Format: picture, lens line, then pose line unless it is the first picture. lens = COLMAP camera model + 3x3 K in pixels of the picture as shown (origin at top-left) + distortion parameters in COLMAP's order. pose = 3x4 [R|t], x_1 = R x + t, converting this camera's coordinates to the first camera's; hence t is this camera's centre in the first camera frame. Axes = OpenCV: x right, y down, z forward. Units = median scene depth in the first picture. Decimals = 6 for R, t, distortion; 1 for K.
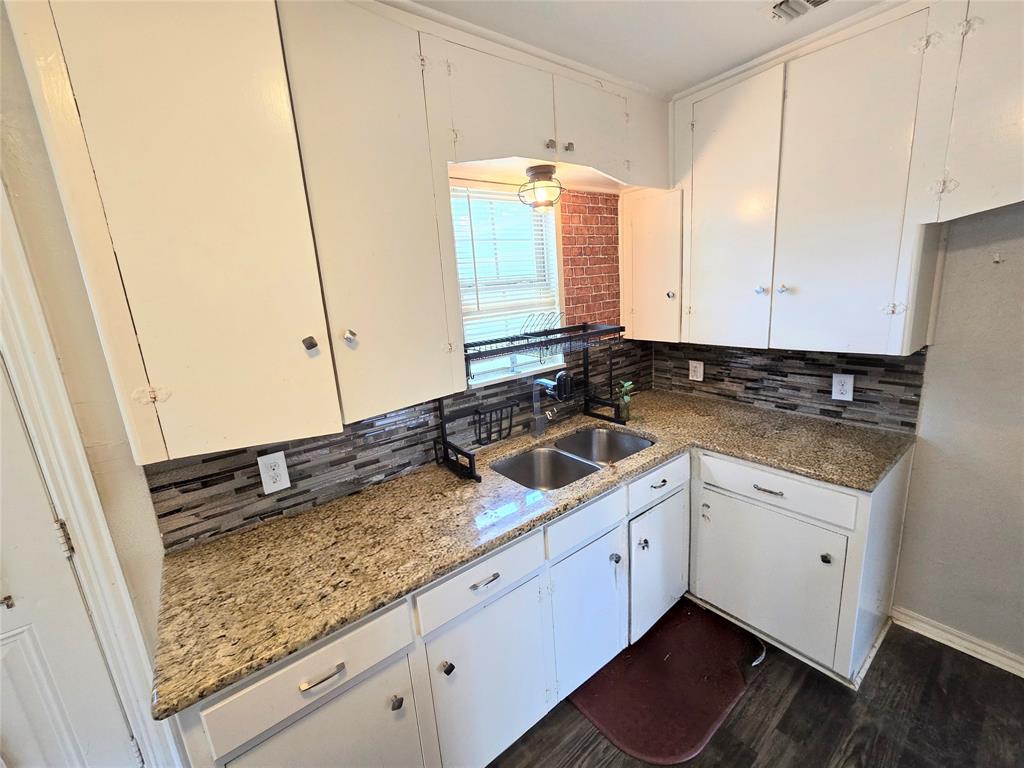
lens RADIAL K [[432.9, 0, 511.6], [0, 432.9, 376.3], [0, 0, 1]] dist [0.000892, 0.000208]
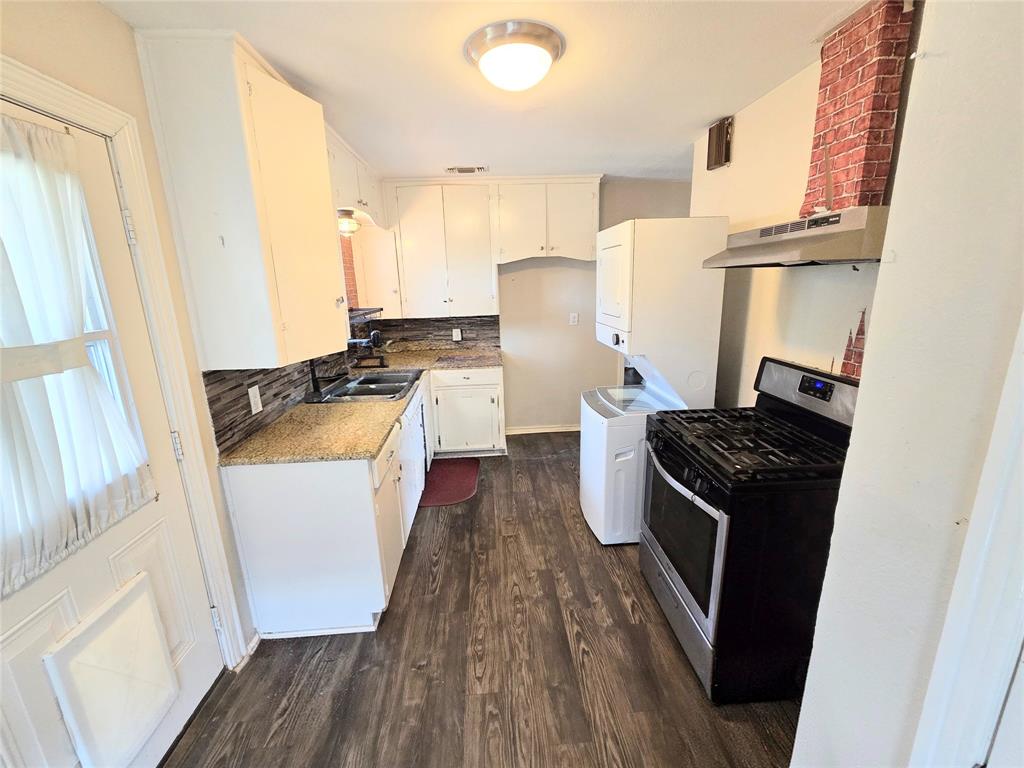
lens RADIAL K [[420.6, 0, 511.6], [0, 420.6, 380.8], [0, 0, 1]] dist [-0.001163, 0.000394]
pose [[0.570529, -0.145451, 0.808295, -0.997236], [0.168083, 0.984039, 0.058436, 0.187616], [-0.803894, 0.102521, 0.585871, -0.416788]]
